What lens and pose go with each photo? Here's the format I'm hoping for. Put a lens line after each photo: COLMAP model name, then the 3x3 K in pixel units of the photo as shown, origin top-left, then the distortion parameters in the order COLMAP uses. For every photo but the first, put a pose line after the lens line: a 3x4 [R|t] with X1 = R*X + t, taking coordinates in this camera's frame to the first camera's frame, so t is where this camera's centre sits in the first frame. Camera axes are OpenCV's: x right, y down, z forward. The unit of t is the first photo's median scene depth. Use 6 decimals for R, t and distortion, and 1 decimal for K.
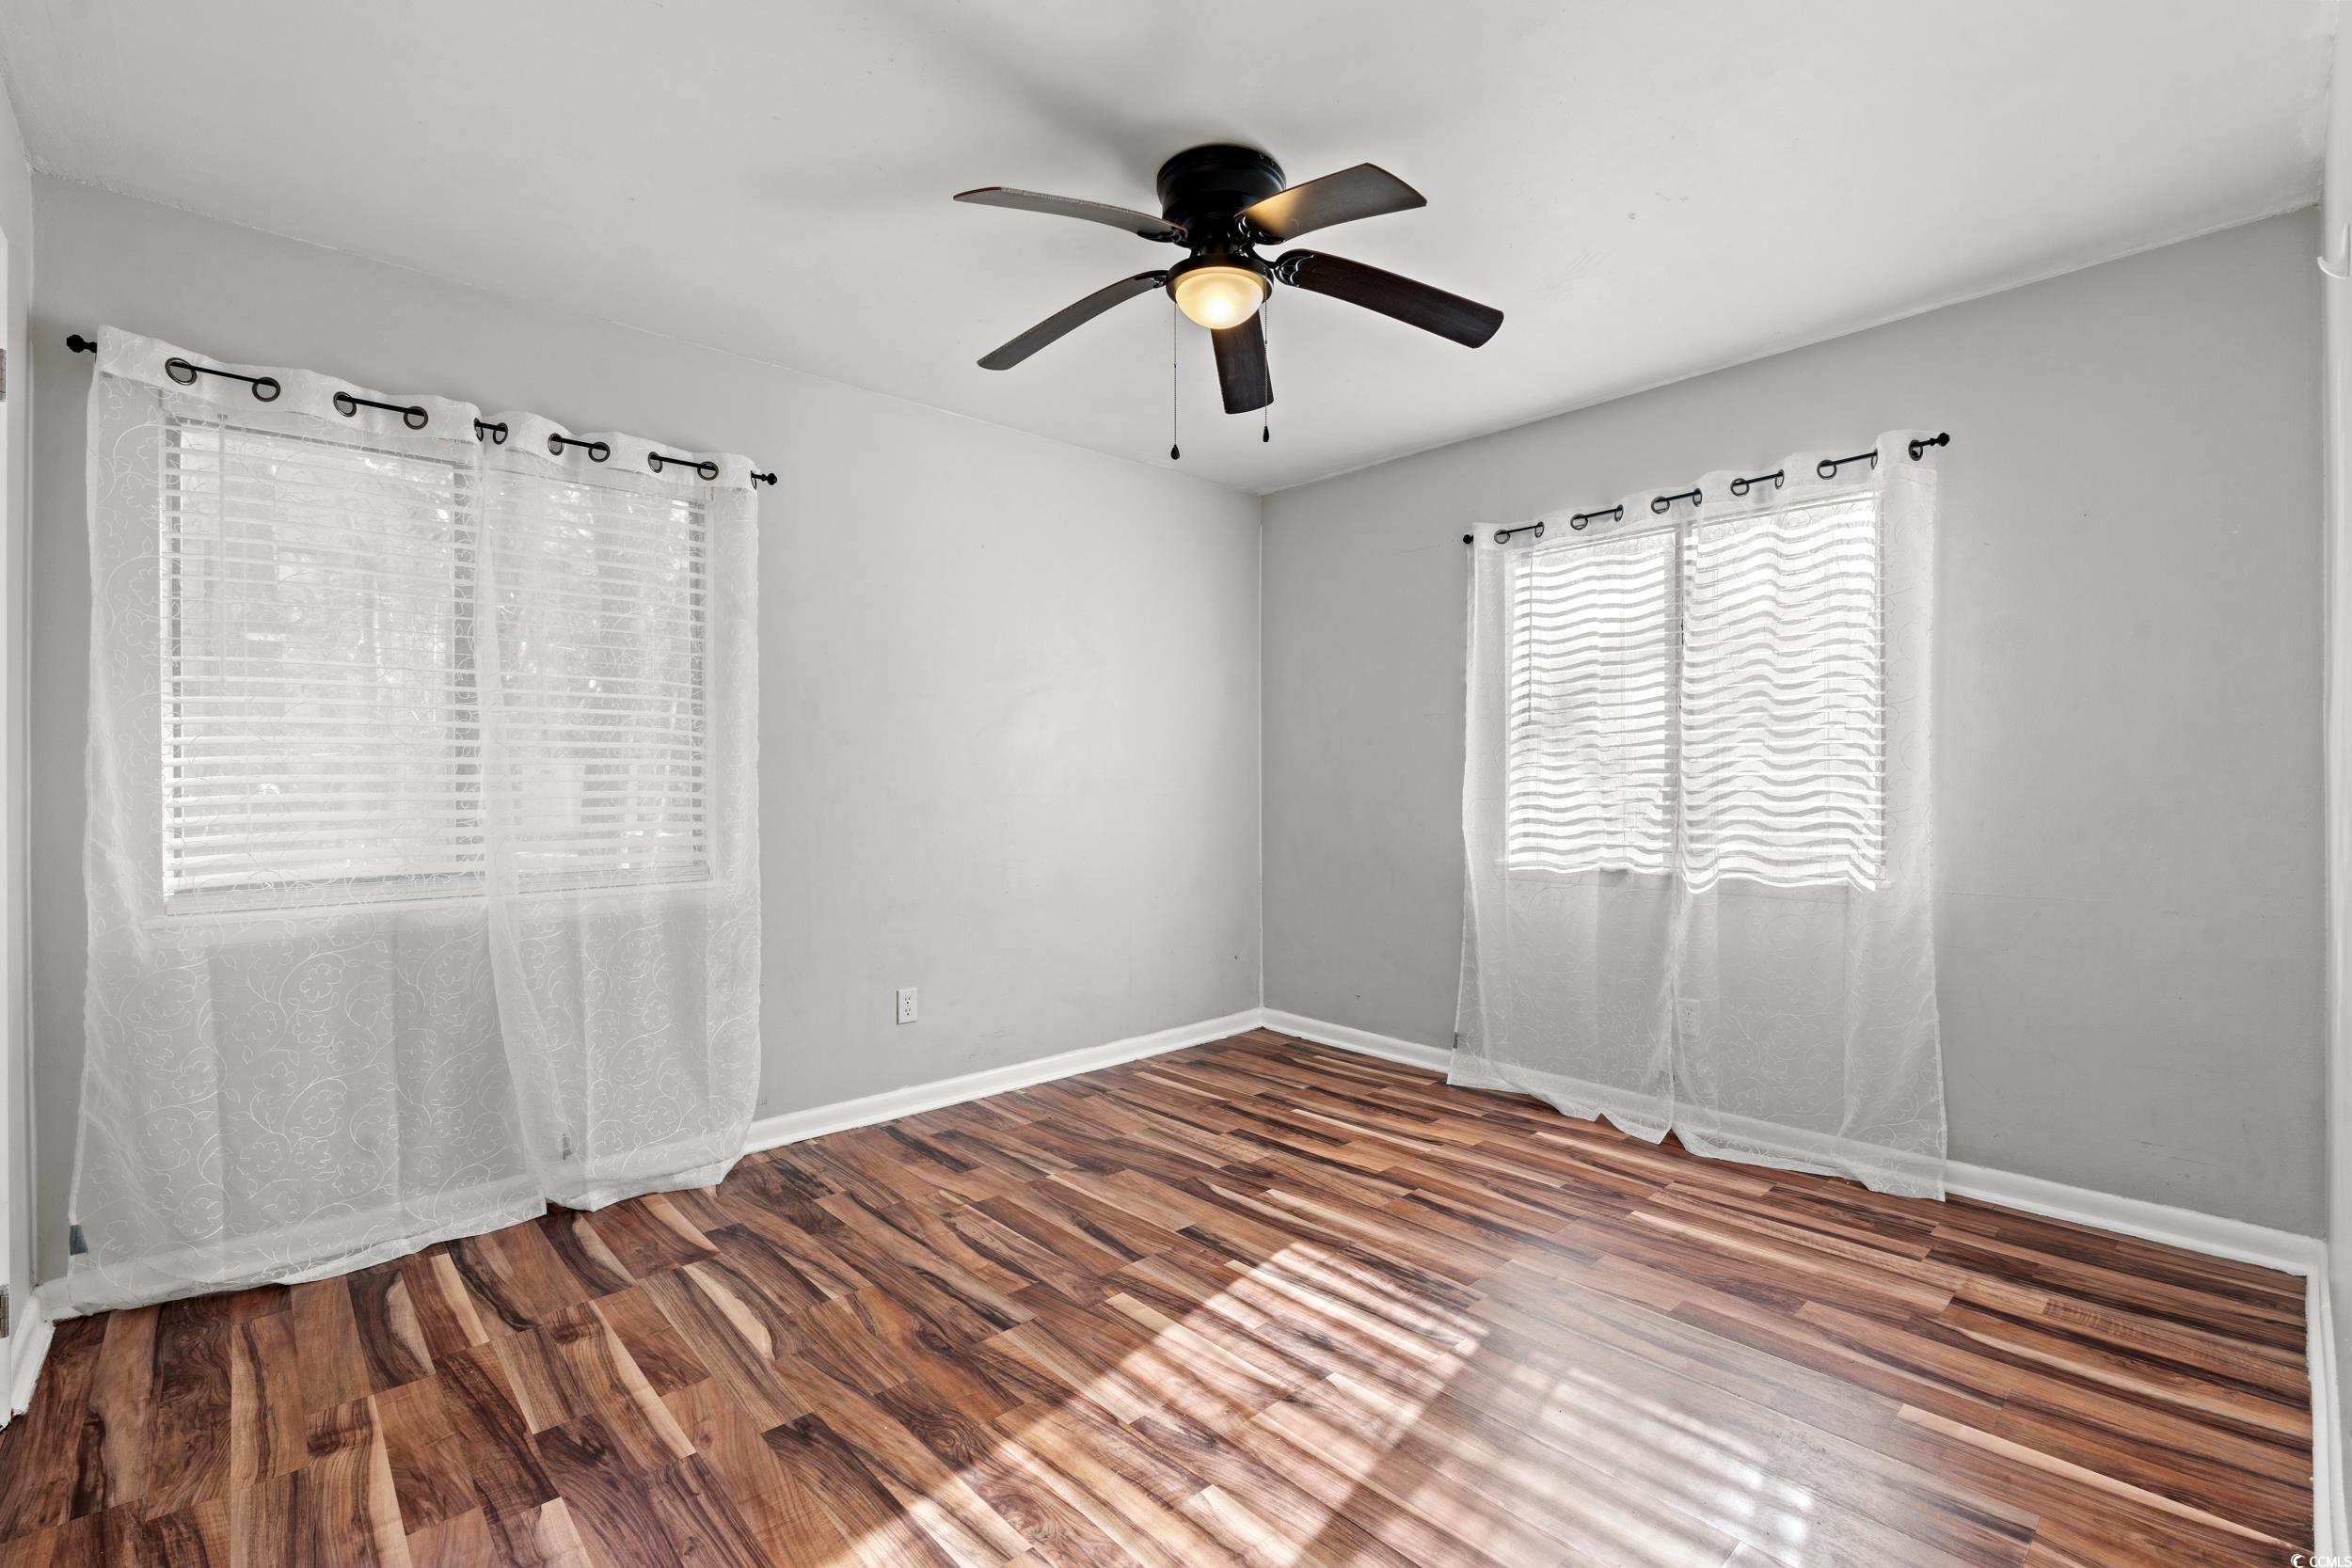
lens RADIAL K [[1031.8, 0, 1171.8], [0, 1031.8, 787.6], [0, 0, 1]] dist [-0.002462, 0.000092]
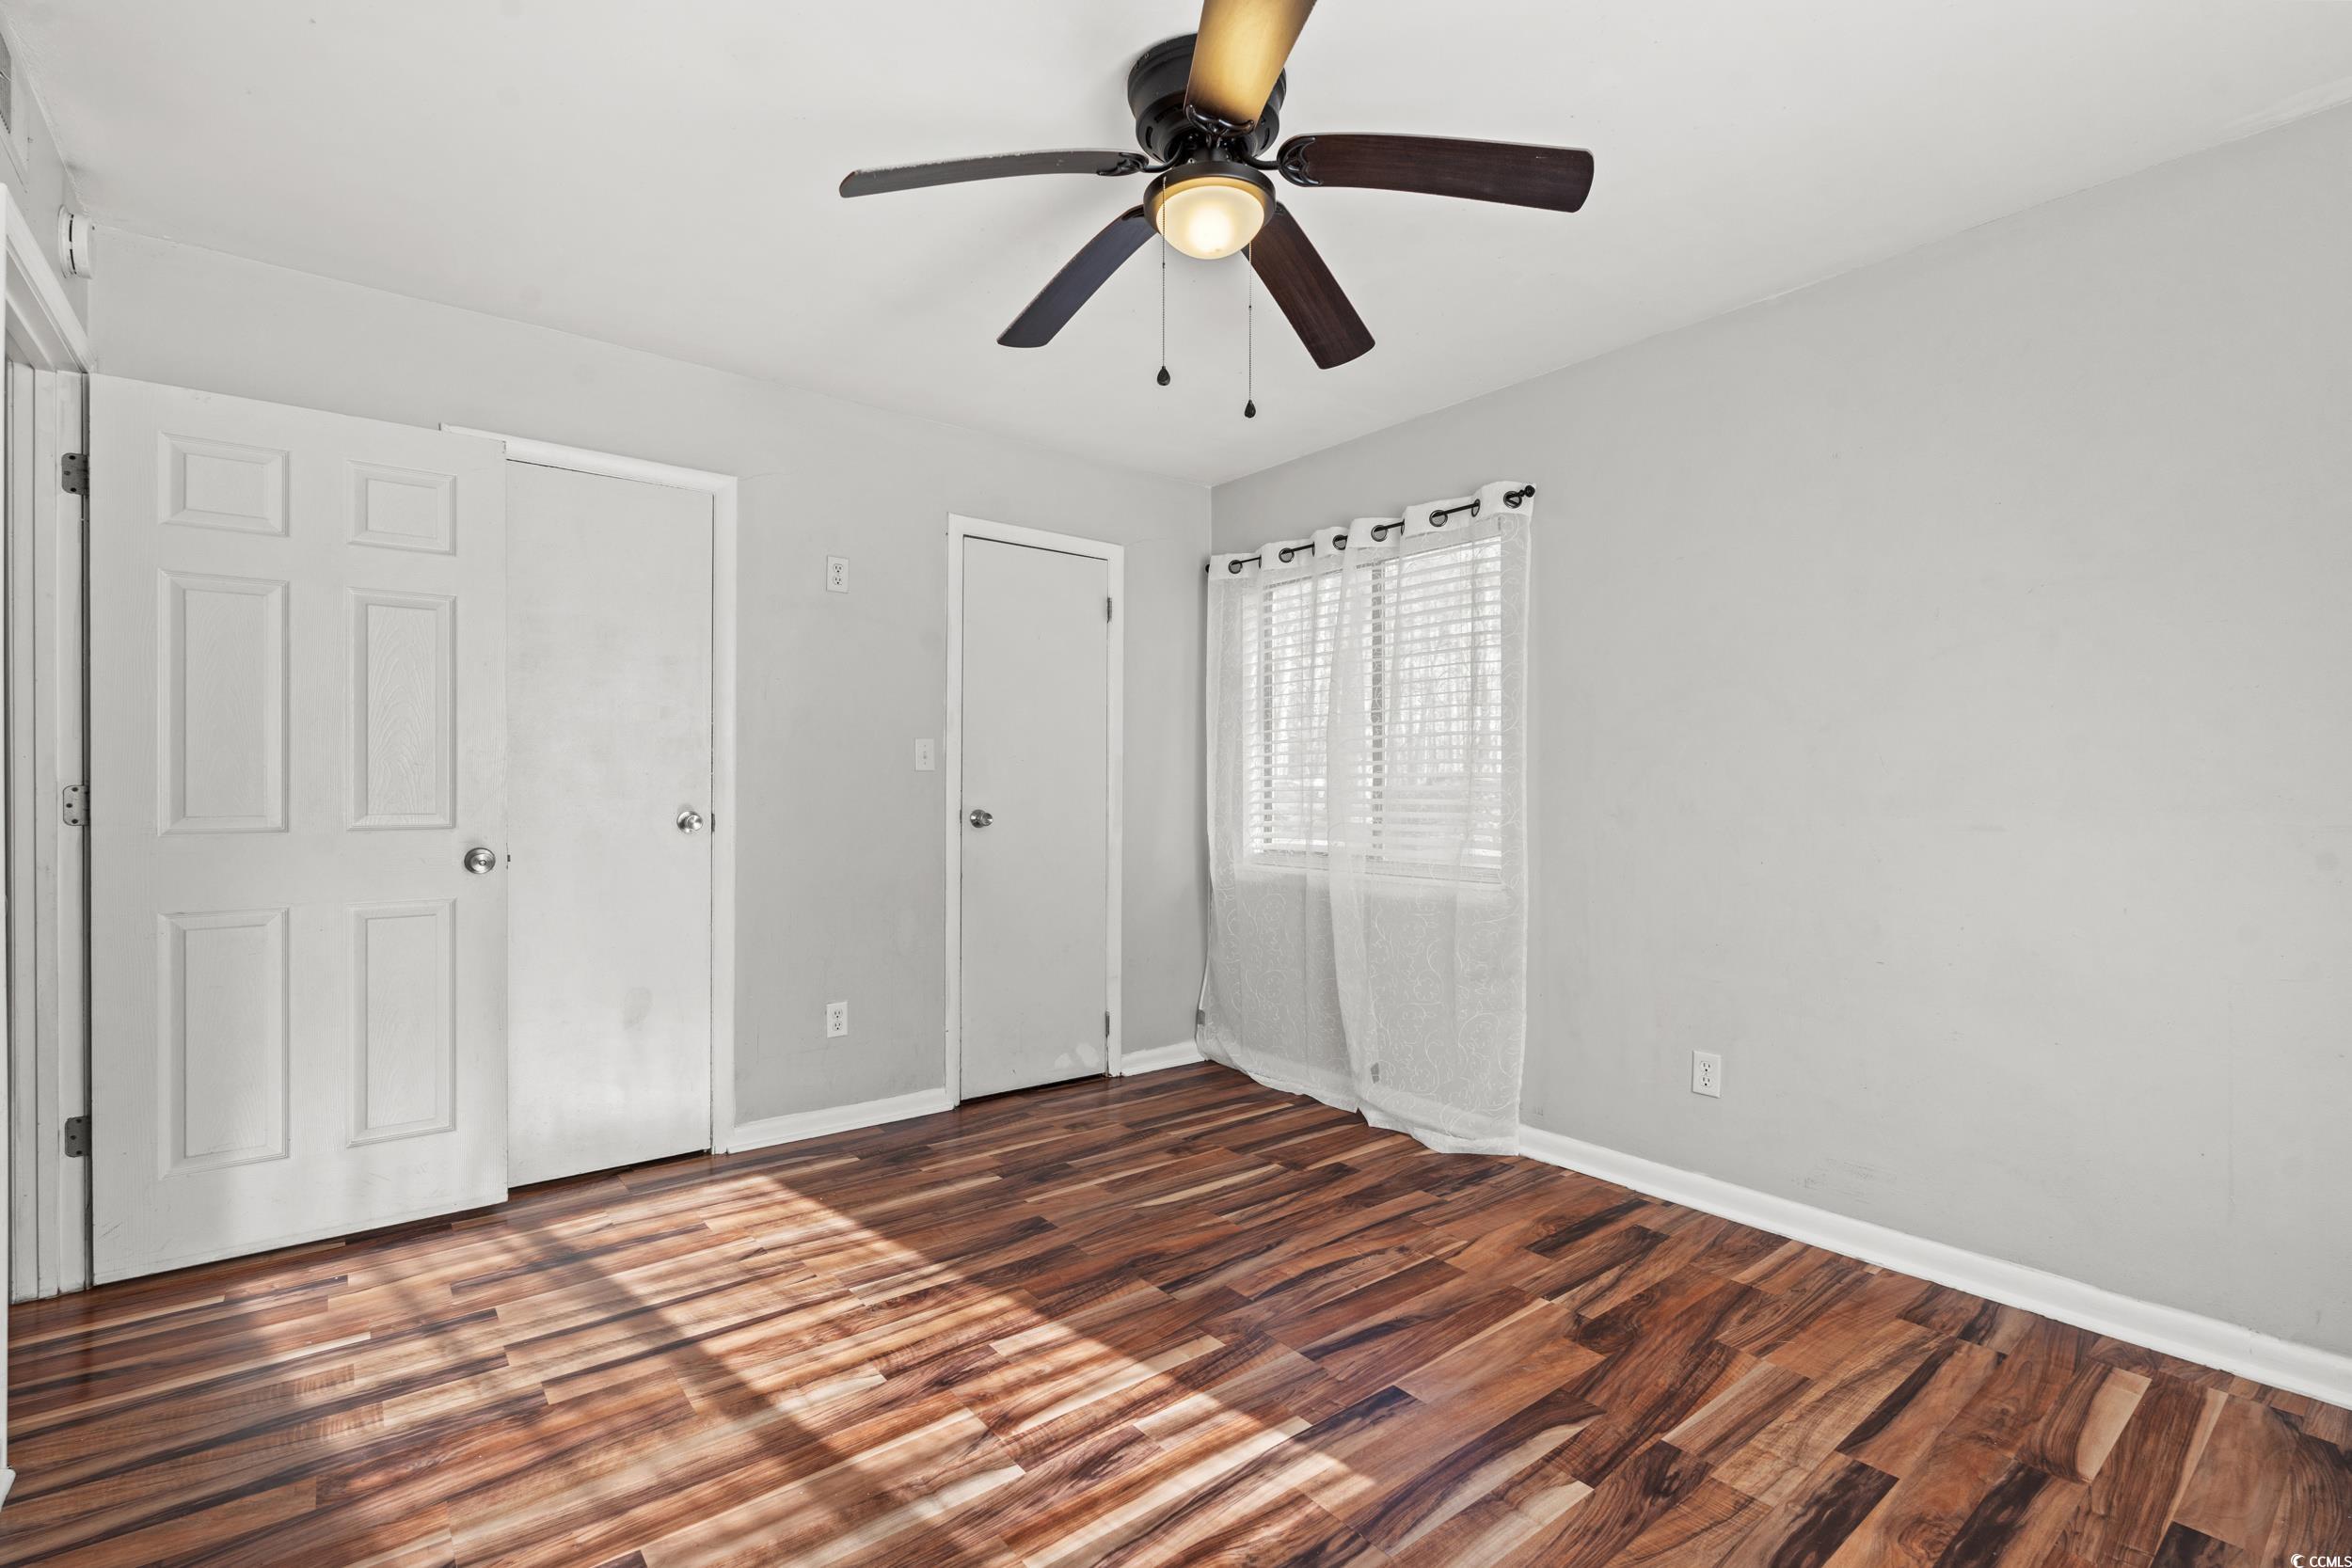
lens RADIAL K [[1055.5, 0, 1171.6], [0, 1055.5, 785.7], [0, 0, 1]] dist [-0.001967, 0.000386]
pose [[-0.072868, -0.004951, -0.997329, 0.758876], [-0.007535, 0.999962, -0.004414, 0.005441], [0.997313, 0.007193, -0.072902, 0.878846]]
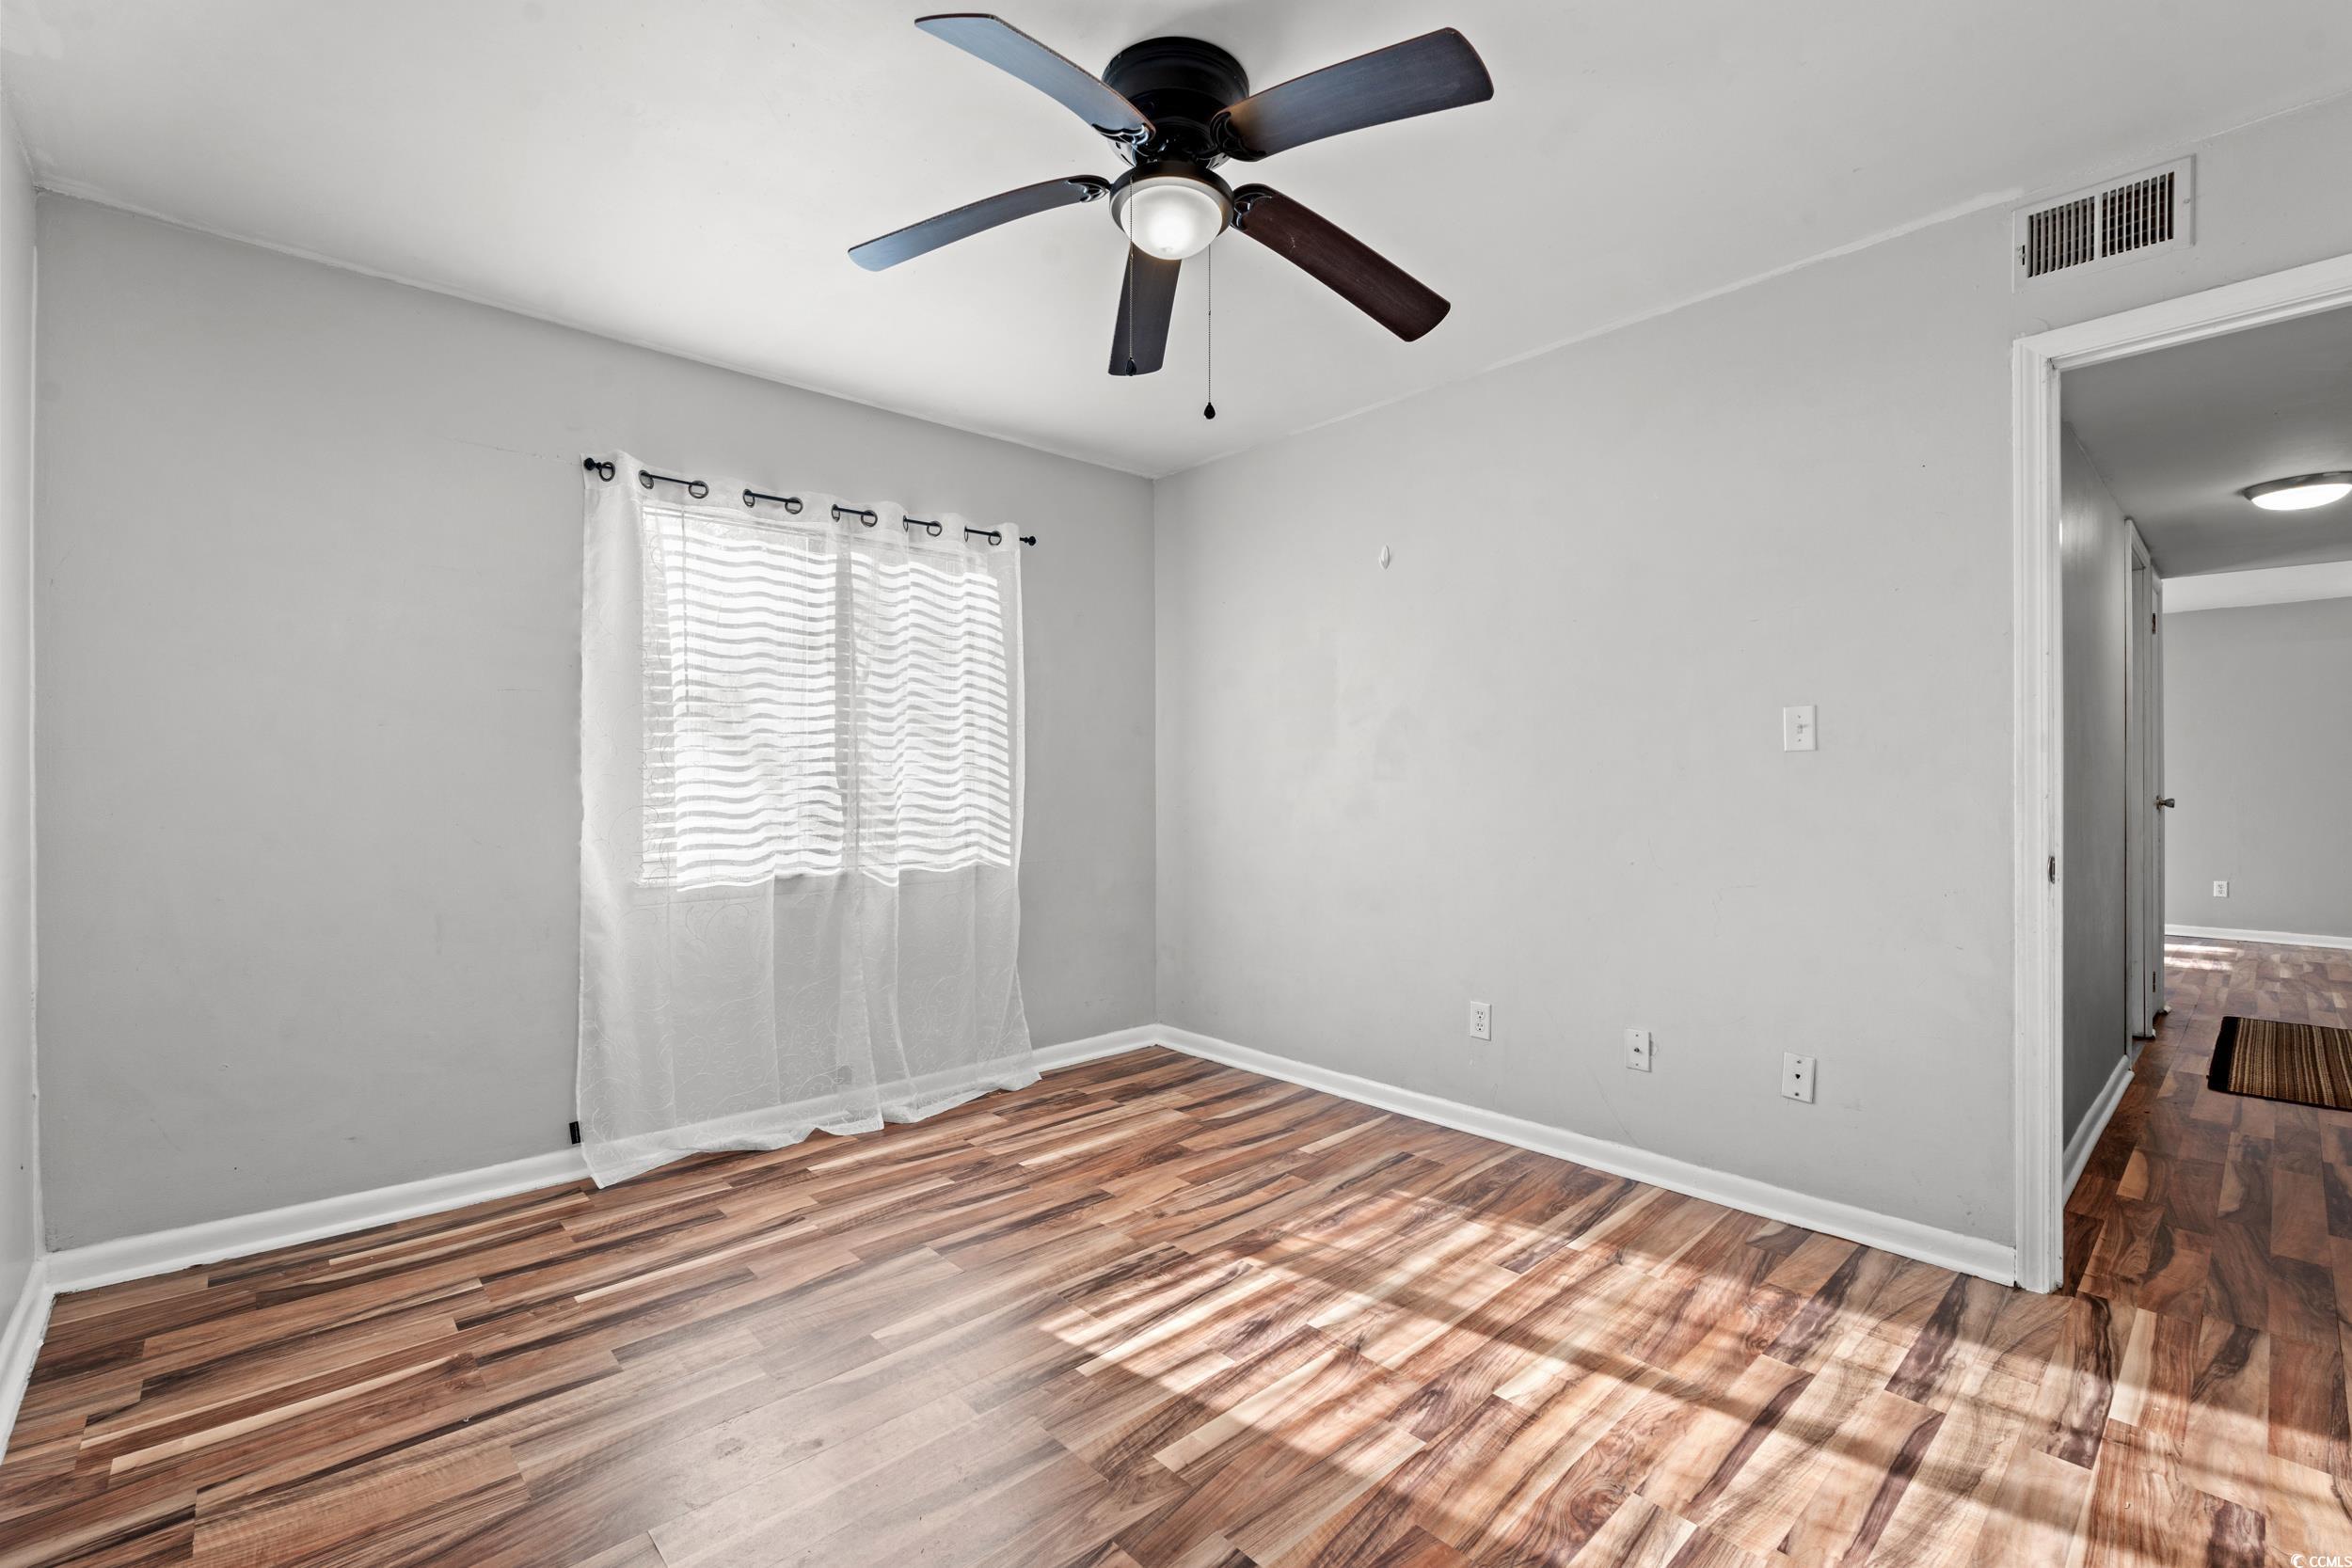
lens RADIAL K [[1024.8, 0, 1173.1], [0, 1024.8, 796.6], [0, 0, 1]] dist [-0.000592, 0.000213]
pose [[0.001773, -0.013299, 0.999910, -0.689705], [0.006034, 0.999893, 0.013289, -0.006510], [-0.999980, 0.006010, 0.001853, 0.848076]]
